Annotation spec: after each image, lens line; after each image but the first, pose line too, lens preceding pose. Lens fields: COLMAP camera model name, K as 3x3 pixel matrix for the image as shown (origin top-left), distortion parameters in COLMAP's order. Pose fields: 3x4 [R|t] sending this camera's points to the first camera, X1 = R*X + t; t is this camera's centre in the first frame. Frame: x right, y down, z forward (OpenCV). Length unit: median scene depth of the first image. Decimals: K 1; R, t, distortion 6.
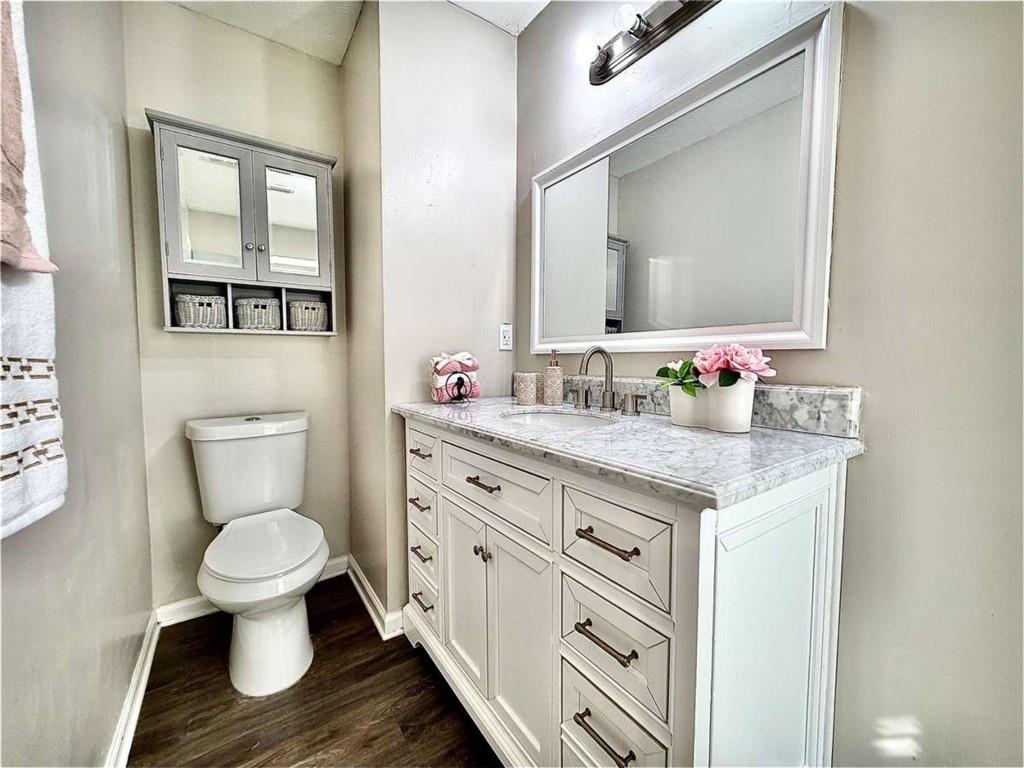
lens RADIAL K [[408.6, 0, 509.7], [0, 408.6, 383.9], [0, 0, 1]] dist [0.000464, 0.000142]
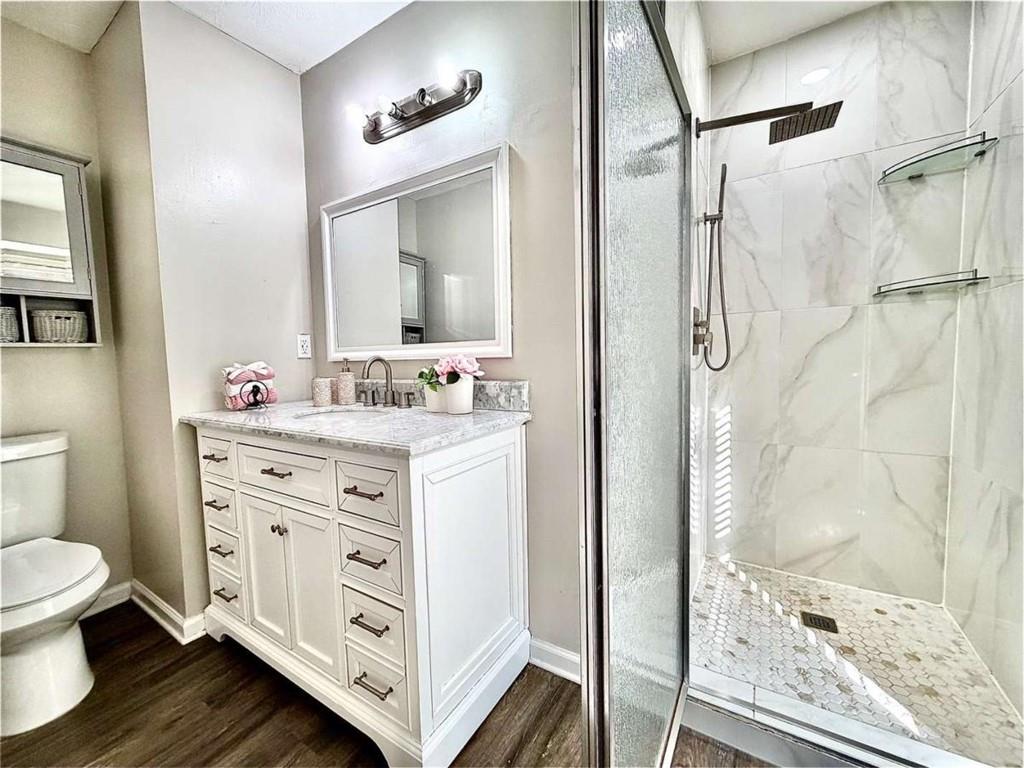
lens RADIAL K [[408.6, 0, 509.7], [0, 408.6, 383.9], [0, 0, 1]] dist [0.000464, 0.000142]
pose [[0.919090, -0.049061, 0.390980, 0.085216], [0.047855, 0.998772, 0.012834, -0.001546], [-0.391130, 0.006915, 0.920310, -0.302672]]
